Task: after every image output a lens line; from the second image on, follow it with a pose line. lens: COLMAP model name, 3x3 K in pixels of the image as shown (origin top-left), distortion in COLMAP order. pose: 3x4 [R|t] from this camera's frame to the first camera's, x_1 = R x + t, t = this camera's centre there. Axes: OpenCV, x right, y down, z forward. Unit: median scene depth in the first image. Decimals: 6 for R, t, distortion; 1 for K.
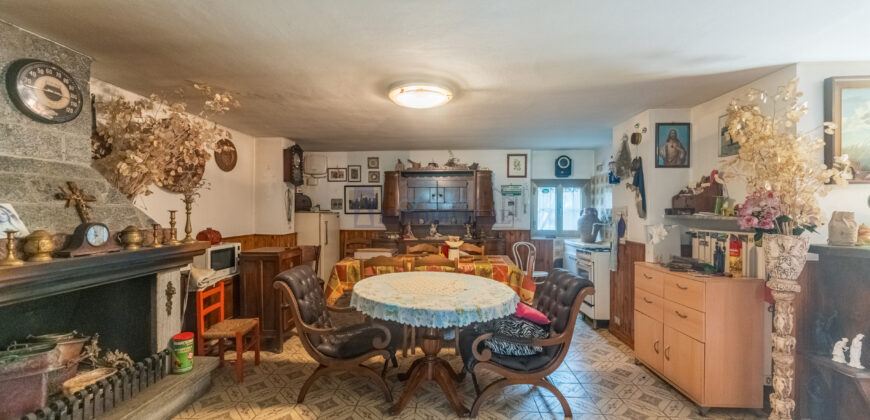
lens RADIAL K [[345.9, 0, 431.4], [0, 345.9, 208.8], [0, 0, 1]] dist [-0.000860, 0.000002]
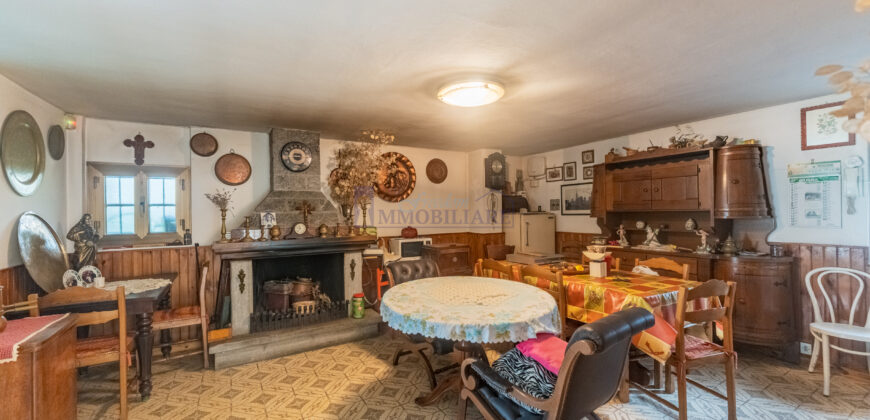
lens RADIAL K [[345.9, 0, 434.8], [0, 345.9, 210.4], [0, 0, 1]] dist [-0.000860, 0.000002]
pose [[0.555198, -0.011055, -0.831645, 0.437380], [0.017817, 0.999840, -0.001397, -0.003412], [0.831527, -0.014041, 0.555306, 0.238389]]
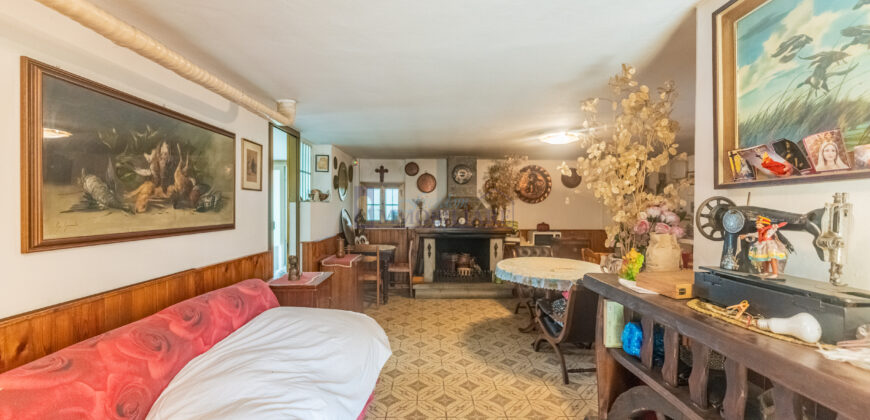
lens RADIAL K [[345.9, 0, 432.6], [0, 345.9, 208.6], [0, 0, 1]] dist [-0.000860, 0.000002]
pose [[0.066537, 0.005371, -0.997770, 0.855117], [0.000224, 0.999985, 0.005398, -0.020039], [0.997784, -0.000583, 0.066535, 0.231651]]
